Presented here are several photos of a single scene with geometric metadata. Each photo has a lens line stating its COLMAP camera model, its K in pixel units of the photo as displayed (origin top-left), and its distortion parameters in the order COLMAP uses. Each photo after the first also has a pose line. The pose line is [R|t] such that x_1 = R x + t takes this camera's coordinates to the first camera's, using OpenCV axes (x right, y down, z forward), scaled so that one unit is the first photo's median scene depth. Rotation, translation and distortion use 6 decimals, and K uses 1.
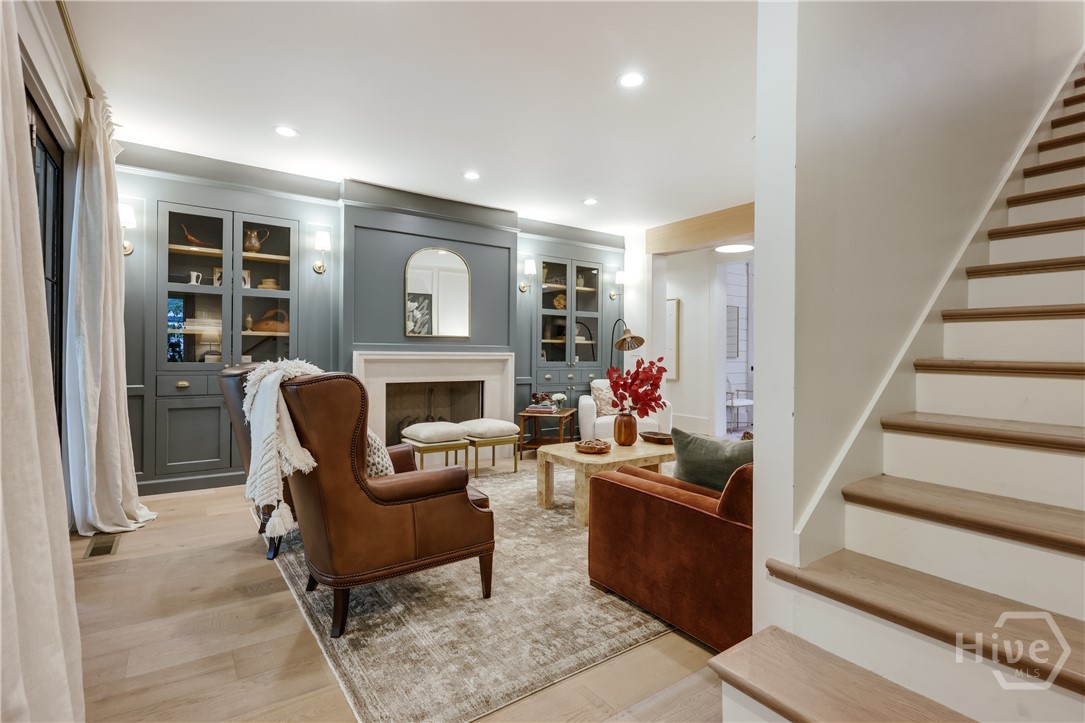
lens RADIAL K [[528.1, 0, 544.8], [0, 528.1, 356.3], [0, 0, 1]] dist [0.001219, -0.000009]
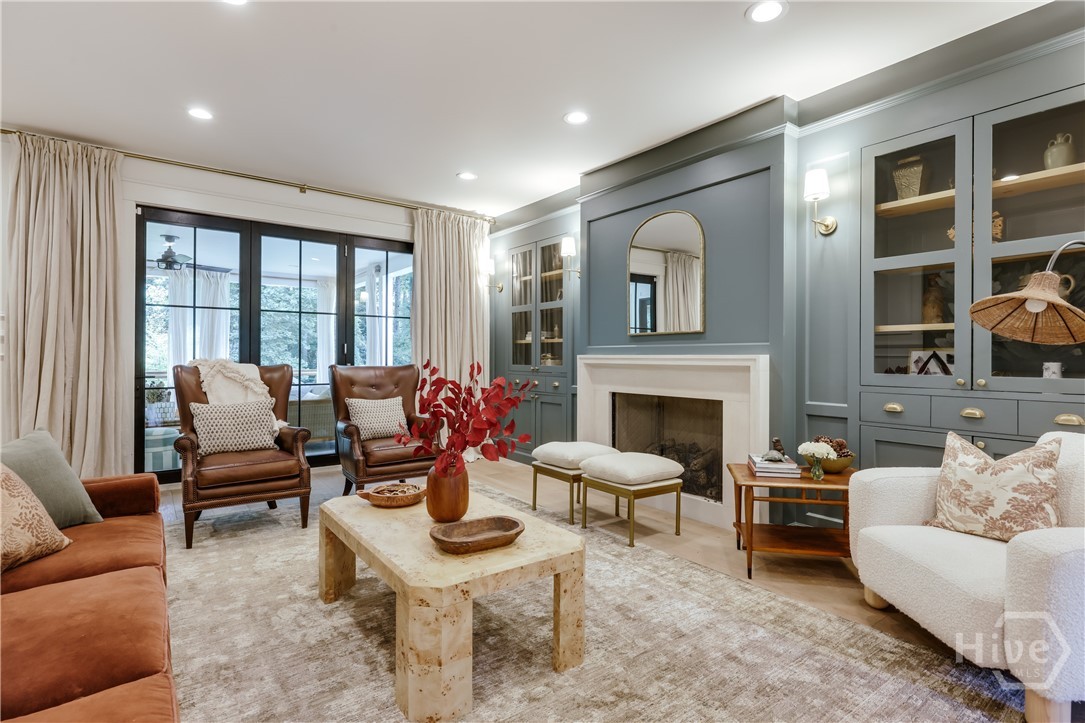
lens RADIAL K [[542.4, 0, 543.1], [0, 542.4, 358.8], [0, 0, 1]] dist [-0.000358, -0.000223]
pose [[0.038357, -0.017732, -0.999107, 0.504085], [-0.022665, 0.999570, -0.018610, 0.014239], [0.999007, 0.023359, 0.037939, 0.762733]]
